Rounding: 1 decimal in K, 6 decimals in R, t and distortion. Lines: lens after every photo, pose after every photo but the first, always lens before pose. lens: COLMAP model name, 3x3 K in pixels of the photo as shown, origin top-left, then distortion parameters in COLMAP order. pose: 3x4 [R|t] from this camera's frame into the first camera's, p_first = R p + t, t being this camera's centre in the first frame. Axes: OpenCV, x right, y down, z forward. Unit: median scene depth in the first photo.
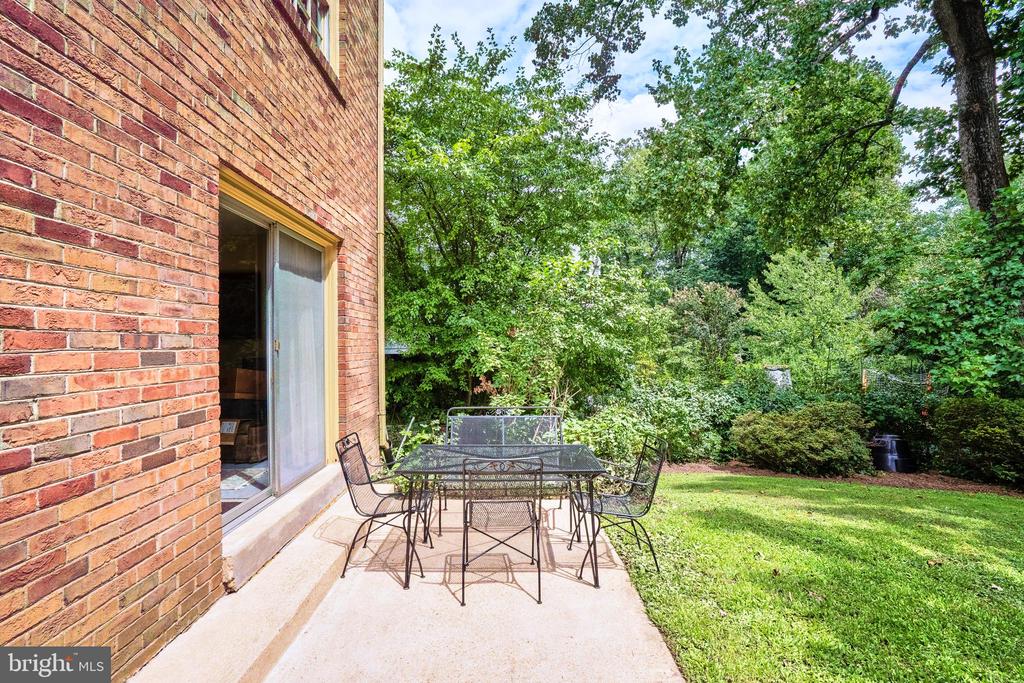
lens RADIAL K [[506.5, 0, 512.5], [0, 506.5, 337.8], [0, 0, 1]] dist [-0.028536, 0.011987]
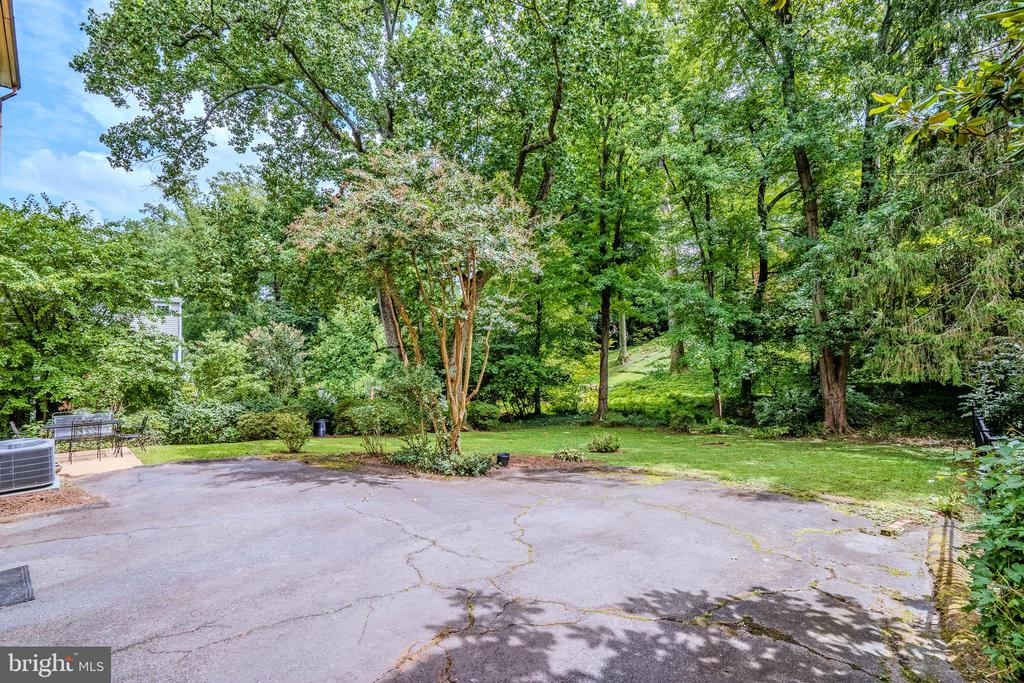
lens RADIAL K [[506.5, 0, 527.1], [0, 506.5, 338.4], [0, 0, 1]] dist [-0.028536, 0.011987]
pose [[0.735869, 0.021868, 0.676771, -0.037389], [0.006155, 0.999221, -0.038979, -0.048548], [-0.677096, 0.032848, 0.735161, -1.023273]]
